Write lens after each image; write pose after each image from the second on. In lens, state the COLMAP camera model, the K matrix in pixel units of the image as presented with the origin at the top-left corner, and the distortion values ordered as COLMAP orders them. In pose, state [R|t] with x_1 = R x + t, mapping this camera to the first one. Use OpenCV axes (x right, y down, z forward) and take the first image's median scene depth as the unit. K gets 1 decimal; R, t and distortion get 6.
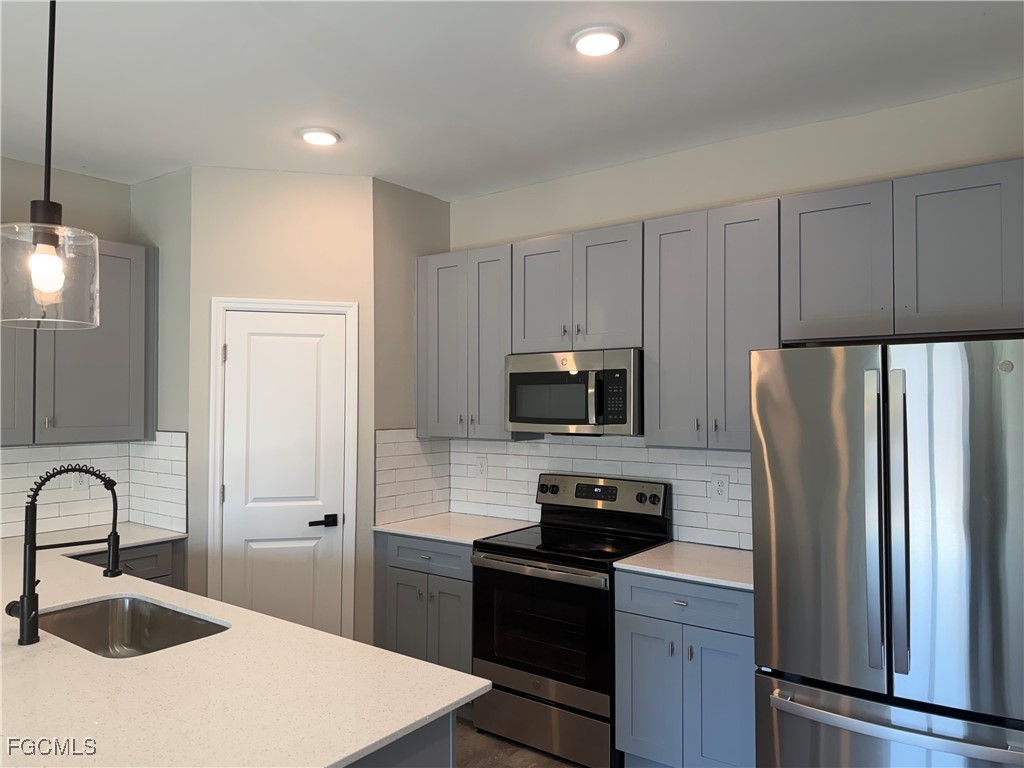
lens RADIAL K [[718.4, 0, 514.3], [0, 718.4, 383.8], [0, 0, 1]] dist [0.065295, -0.078989]
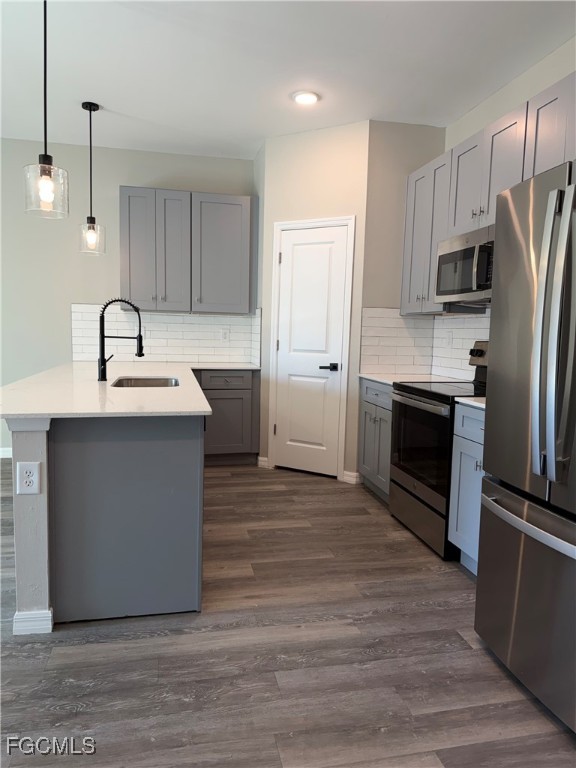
lens RADIAL K [[538.8, 0, 286.6], [0, 538.8, 385.1], [0, 0, 1]] dist [0.065295, -0.078989]
pose [[0.749739, 0.085903, -0.656134, 0.455453], [-0.008942, 0.992763, 0.119758, 0.101280], [0.661673, -0.083920, 0.745081, 0.099607]]
